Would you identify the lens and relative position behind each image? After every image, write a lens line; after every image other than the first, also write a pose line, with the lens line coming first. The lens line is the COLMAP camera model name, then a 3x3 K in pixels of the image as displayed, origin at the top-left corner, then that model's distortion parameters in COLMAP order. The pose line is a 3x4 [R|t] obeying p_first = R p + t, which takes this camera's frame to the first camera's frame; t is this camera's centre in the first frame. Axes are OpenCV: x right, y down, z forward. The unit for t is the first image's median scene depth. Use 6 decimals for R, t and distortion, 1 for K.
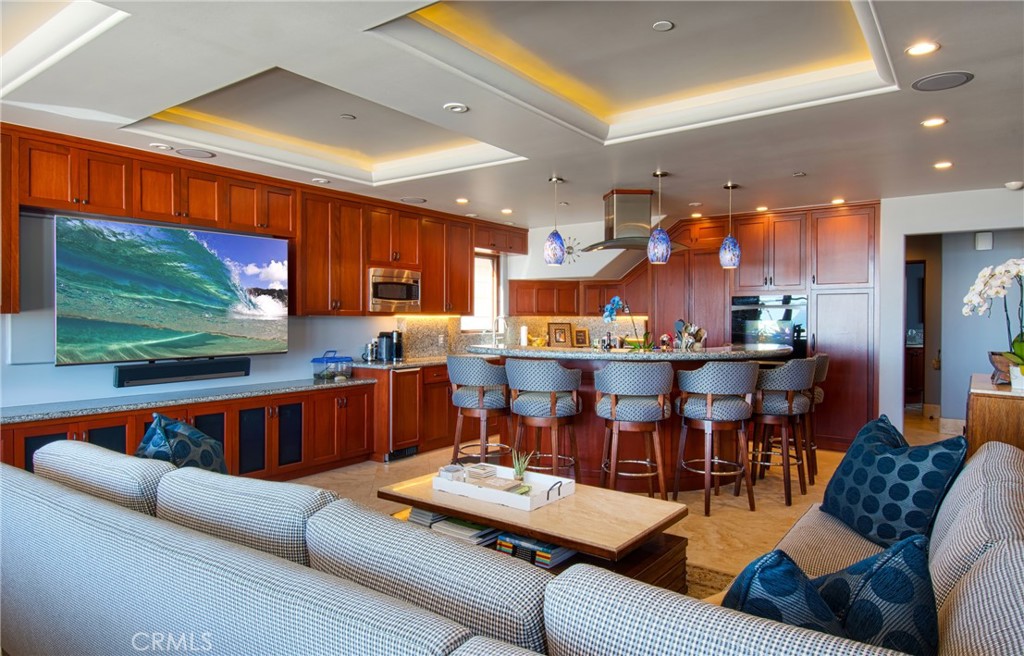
lens RADIAL K [[630.0, 0, 521.4], [0, 630.0, 314.2], [0, 0, 1]] dist [0.060099, -0.042045]
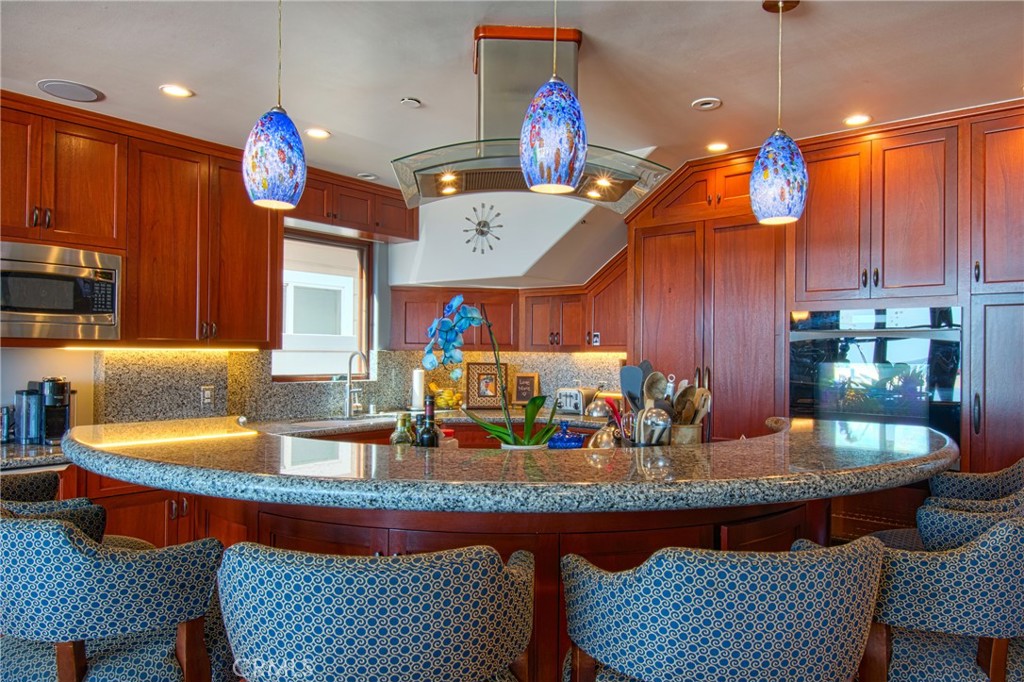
lens RADIAL K [[697.1, 0, 512.0], [0, 697.1, 341.0], [0, 0, 1]] dist [0.027902, -0.003474]
pose [[0.997506, 0.006130, -0.070316, 0.151881], [-0.007028, 0.999897, -0.012539, 0.001873], [0.070231, 0.013002, 0.997446, 0.435693]]
